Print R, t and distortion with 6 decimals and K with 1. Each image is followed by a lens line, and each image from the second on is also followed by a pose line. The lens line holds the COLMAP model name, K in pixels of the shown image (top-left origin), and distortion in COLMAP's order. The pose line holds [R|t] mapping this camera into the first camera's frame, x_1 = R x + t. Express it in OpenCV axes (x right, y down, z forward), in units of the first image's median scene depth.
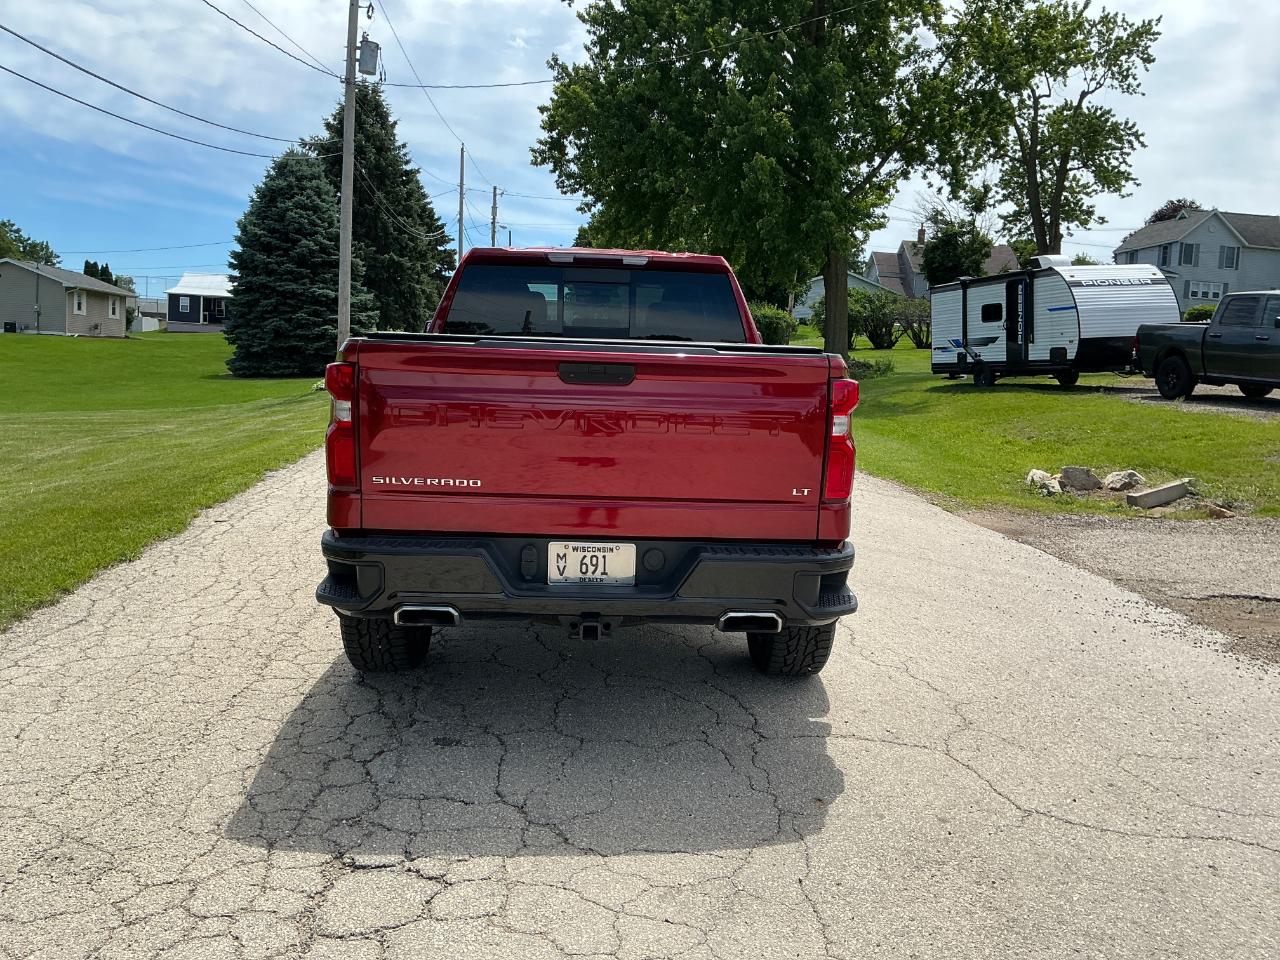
lens RADIAL K [[1064.9, 0, 634.5], [0, 1064.9, 475.9], [0, 0, 1]] dist [0.102776, -0.200754]
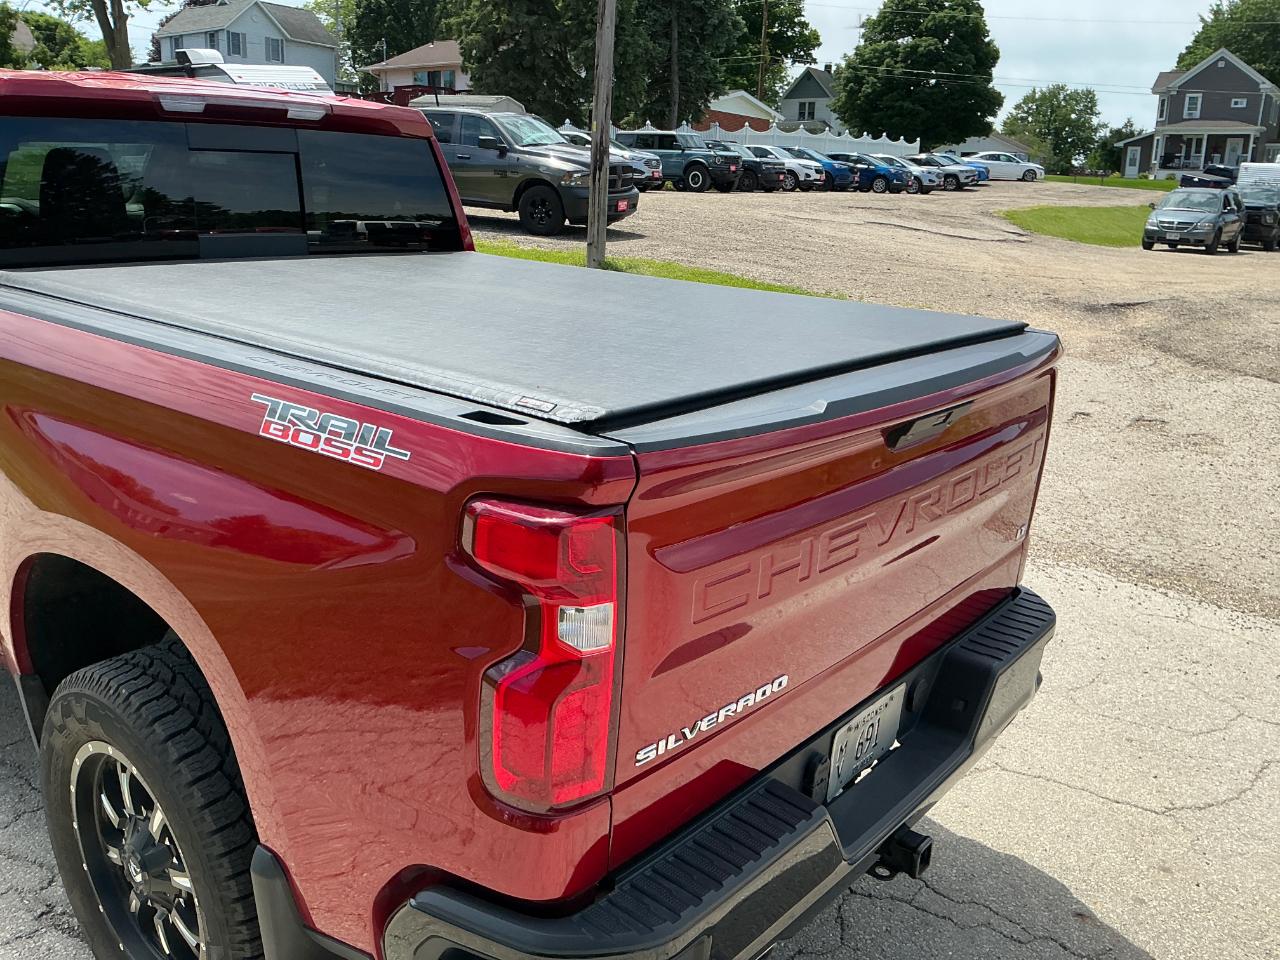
lens RADIAL K [[1064.9, 0, 635.2], [0, 1064.9, 492.7], [0, 0, 1]] dist [0.102776, -0.200754]
pose [[0.668484, -0.217839, 0.711108, -0.053470], [0.070689, 0.970424, 0.230826, -0.020030], [-0.740359, -0.104036, 0.664112, 0.074912]]
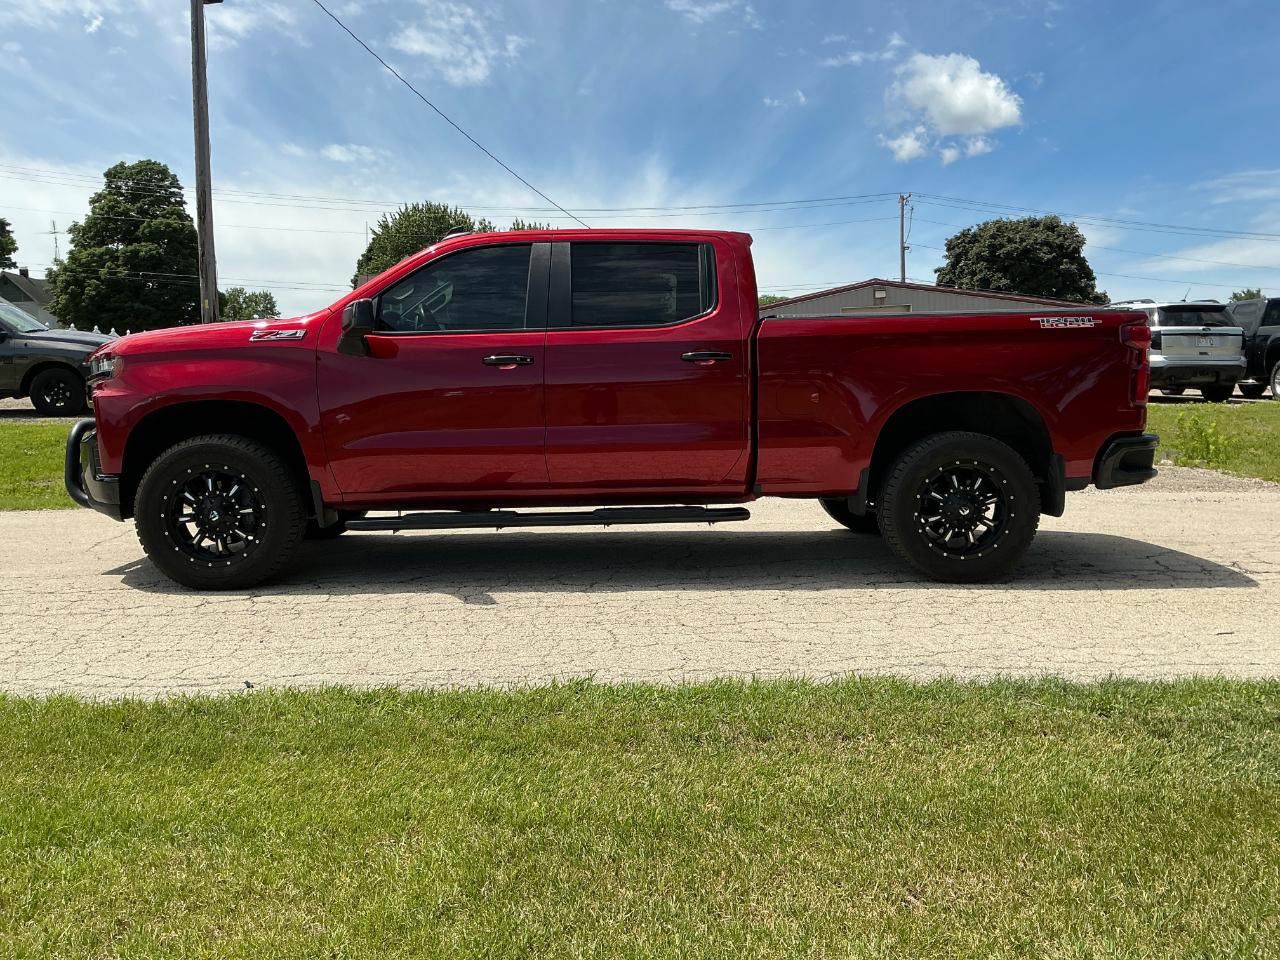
lens RADIAL K [[1064.9, 0, 626.7], [0, 1064.9, 529.4], [0, 0, 1]] dist [0.102776, -0.200754]
pose [[0.011855, -0.172218, 0.984988, -0.195067], [0.145248, 0.974906, 0.168707, -0.019760], [-0.989324, 0.141068, 0.036571, 0.176854]]
